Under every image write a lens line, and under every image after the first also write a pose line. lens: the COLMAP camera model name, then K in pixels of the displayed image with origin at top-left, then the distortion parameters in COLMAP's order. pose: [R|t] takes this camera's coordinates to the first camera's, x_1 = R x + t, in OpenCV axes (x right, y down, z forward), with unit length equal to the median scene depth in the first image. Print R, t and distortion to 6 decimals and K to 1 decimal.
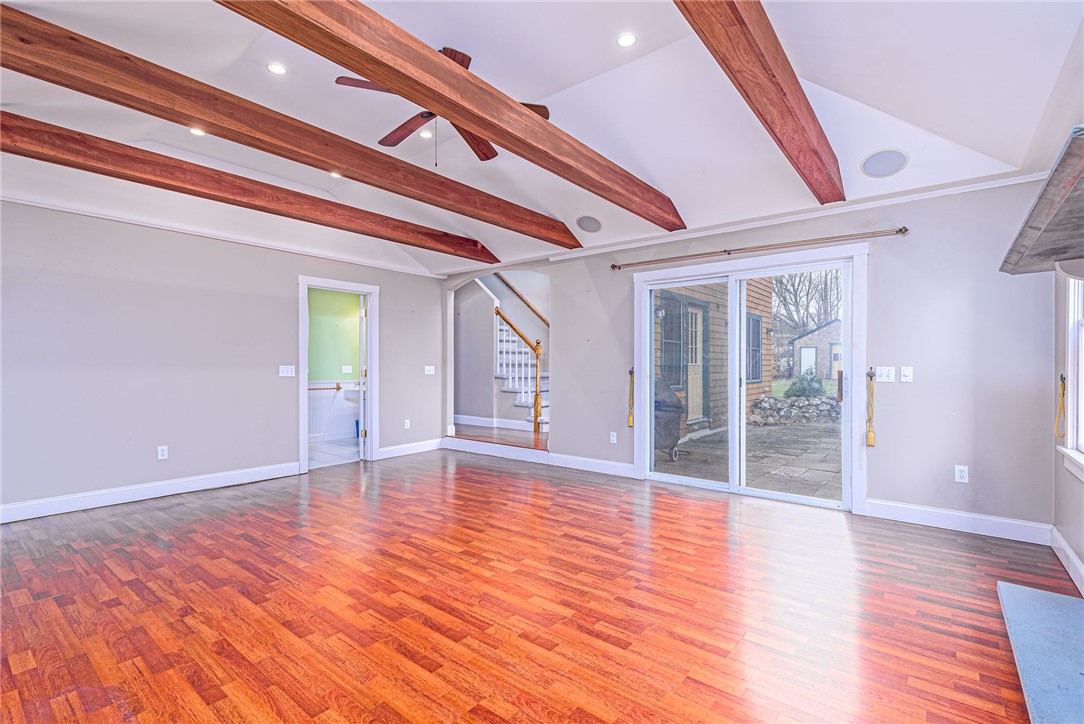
lens RADIAL K [[496.0, 0, 547.9], [0, 496.0, 364.0], [0, 0, 1]] dist [0.011963, -0.000352]
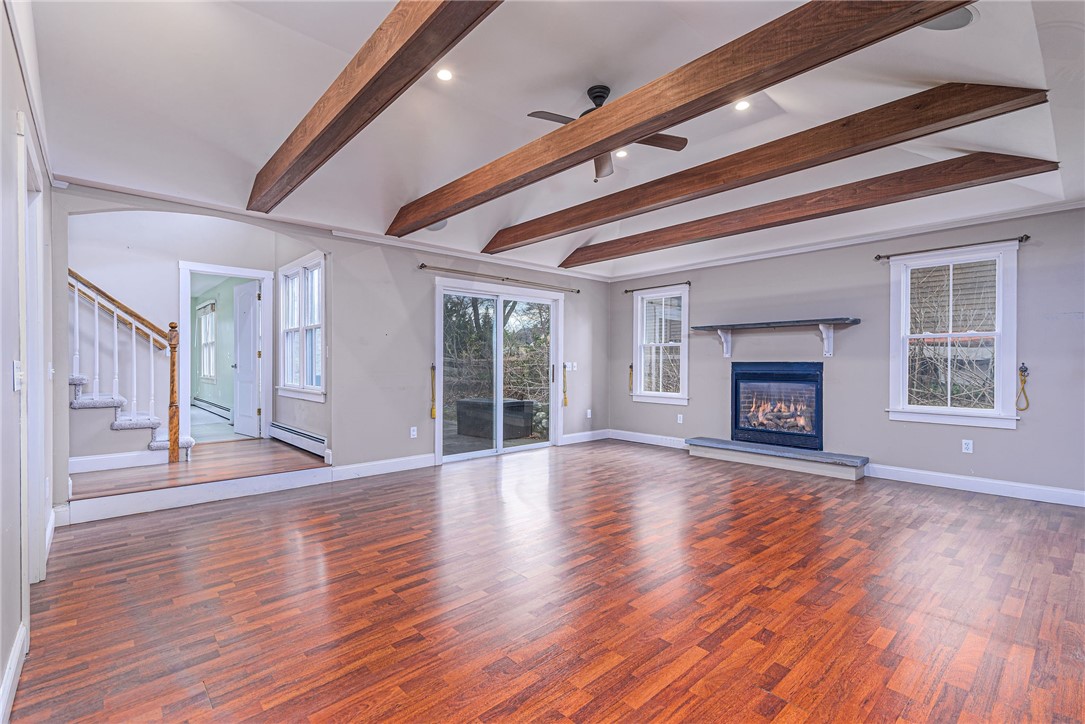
lens RADIAL K [[491.3, 0, 542.5], [0, 491.3, 362.0], [0, 0, 1]] dist [0.016277, -0.000266]
pose [[0.163316, 0.001103, 0.986573, -1.407631], [-0.002120, 0.999997, -0.000767, 0.007574], [-0.986572, -0.001967, 0.163318, 0.985448]]
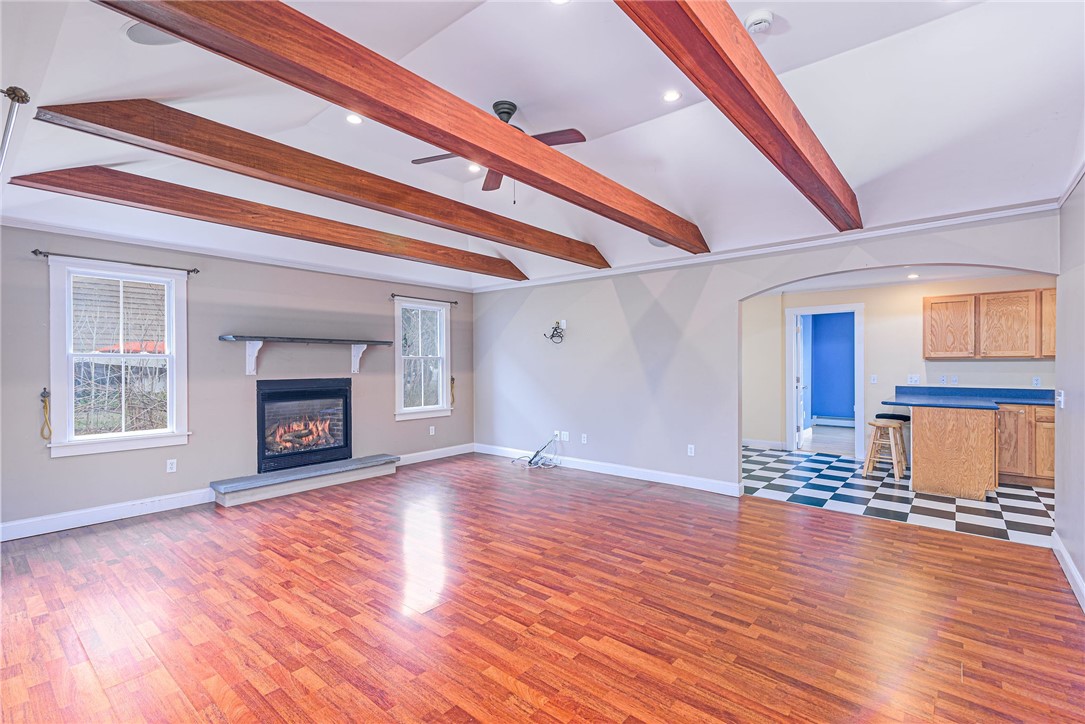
lens RADIAL K [[491.3, 0, 542.5], [0, 491.3, 362.0], [0, 0, 1]] dist [0.016277, -0.000266]
pose [[-0.999500, 0.001224, 0.031596, -0.336290], [0.001144, 0.999996, -0.002545, -0.051145], [-0.031599, -0.002508, -0.999497, 2.184118]]
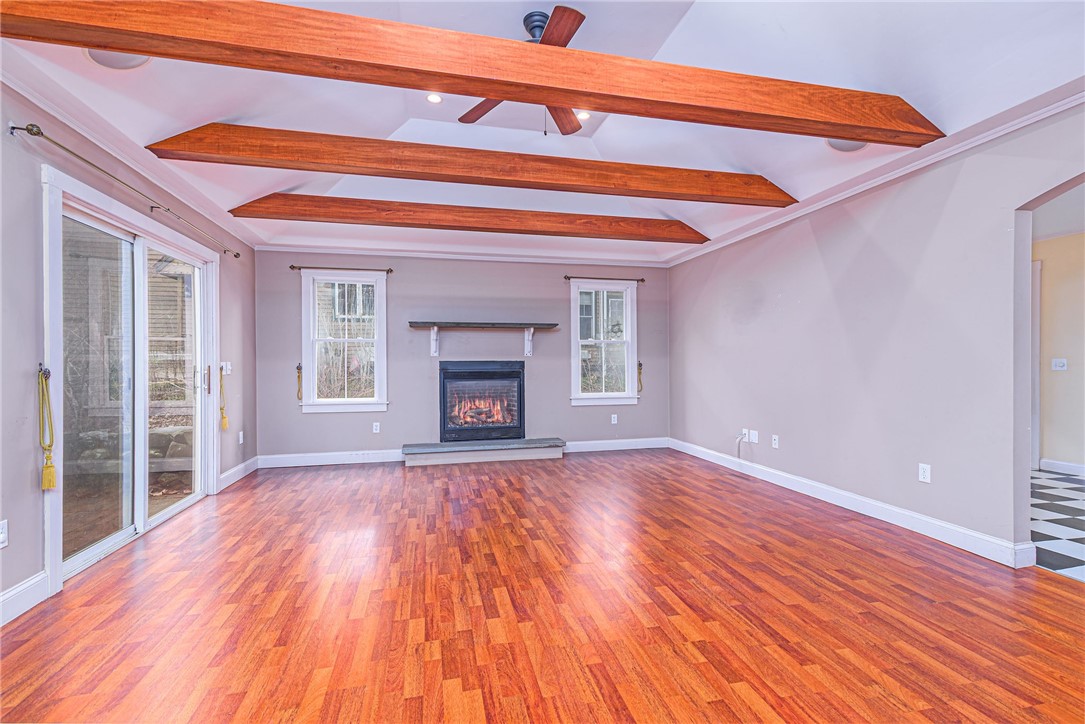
lens RADIAL K [[488.8, 0, 541.0], [0, 488.8, 363.4], [0, 0, 1]] dist [0.014544, -0.000878]
pose [[-0.781042, 0.002893, 0.624471, -0.810142], [0.004140, 0.999991, 0.000546, 0.014474], [-0.624464, 0.003012, -0.781048, 1.786712]]
